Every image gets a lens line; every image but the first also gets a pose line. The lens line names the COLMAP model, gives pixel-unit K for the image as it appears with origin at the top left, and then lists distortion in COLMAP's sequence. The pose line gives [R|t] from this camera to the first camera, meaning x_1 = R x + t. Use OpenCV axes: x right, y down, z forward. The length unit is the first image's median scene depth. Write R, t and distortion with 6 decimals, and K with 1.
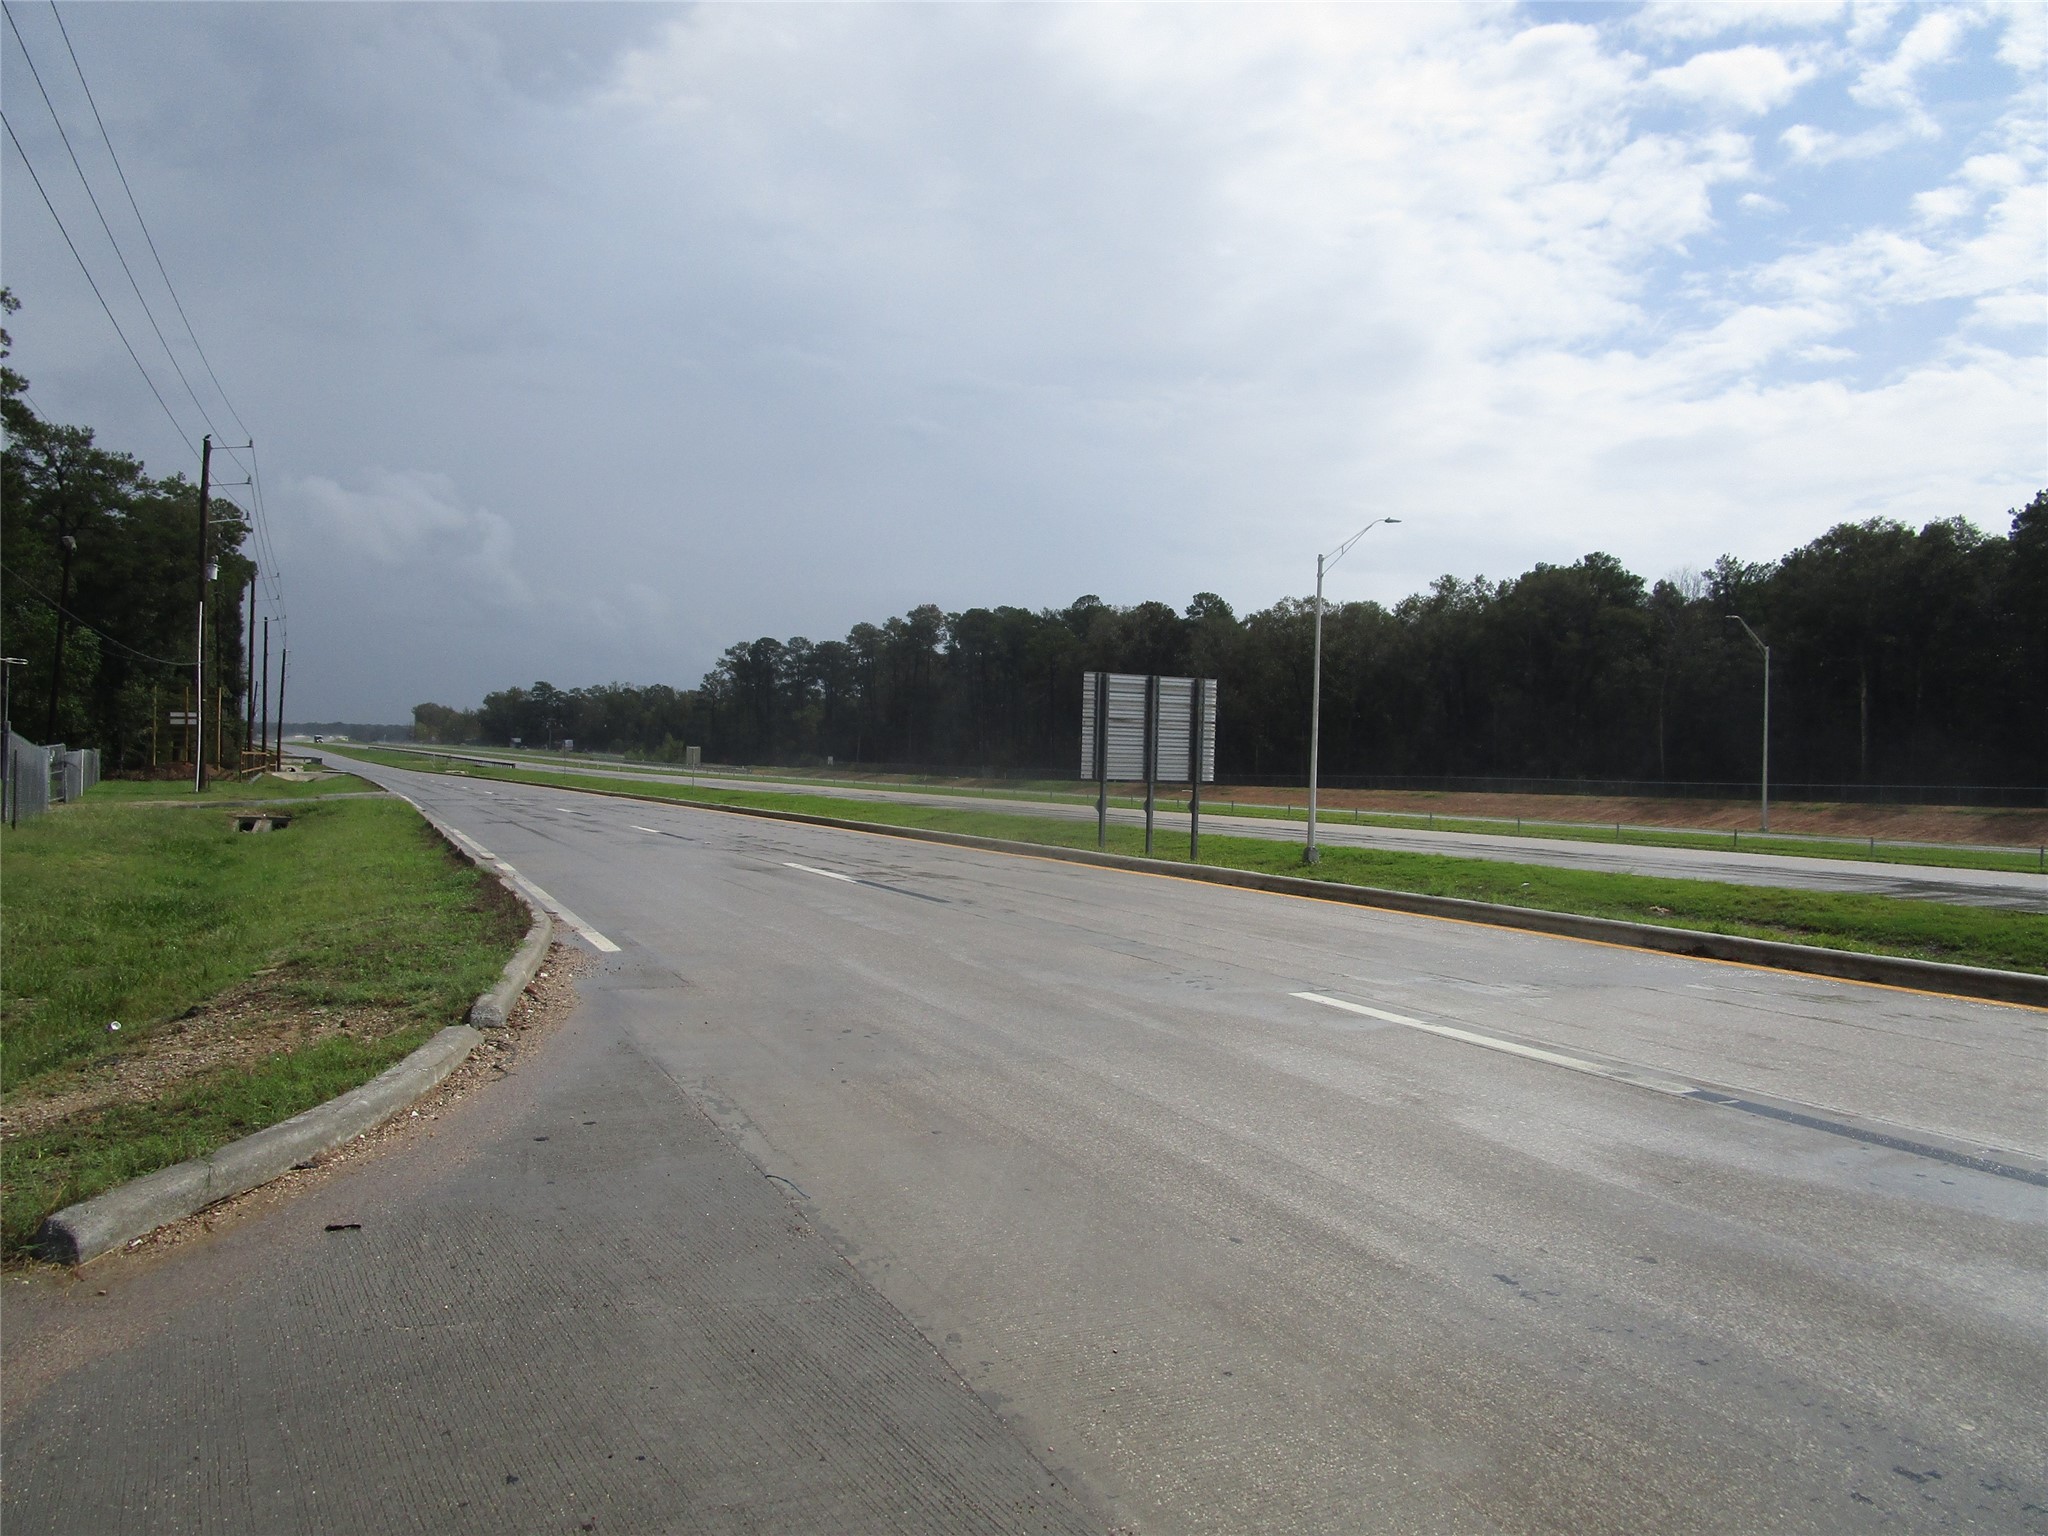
lens RADIAL K [[1602.1, 0, 1025.1], [0, 1602.1, 755.6], [0, 0, 1]] dist [-0.002217, 0.014364]
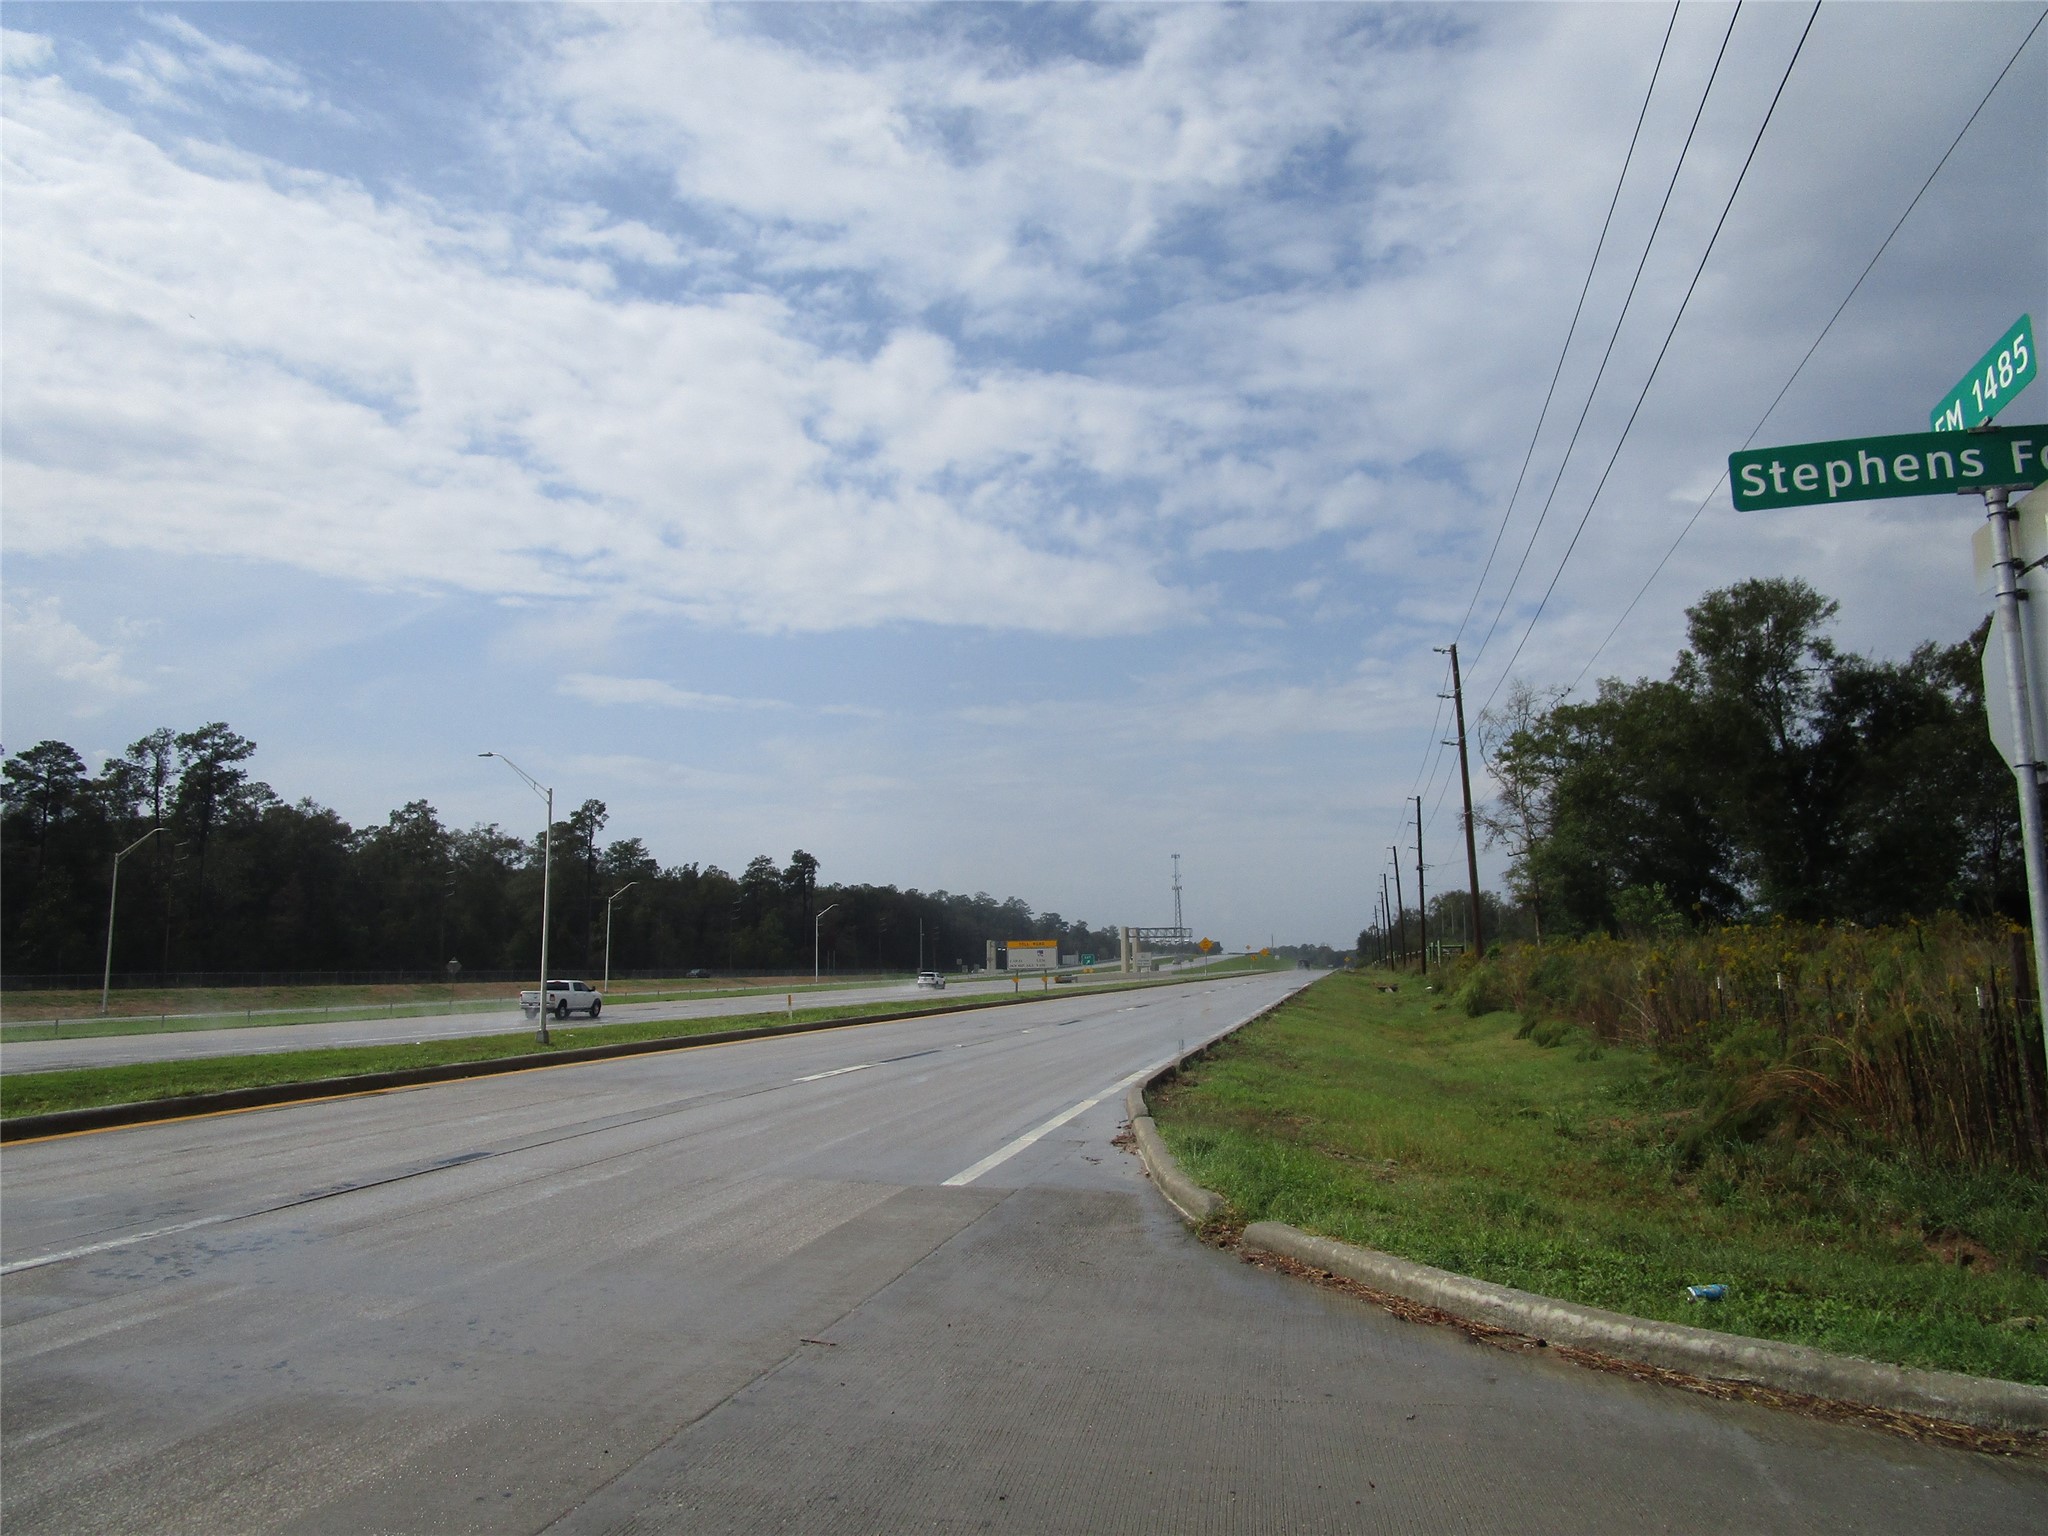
lens RADIAL K [[1602.1, 0, 1025.1], [0, 1602.1, 755.6], [0, 0, 1]] dist [-0.002217, 0.014364]
pose [[-0.820464, 0.061376, 0.568393, -0.744122], [-0.013991, 0.991767, -0.127289, 0.000353], [-0.571526, -0.112389, -0.812851, 1.642124]]
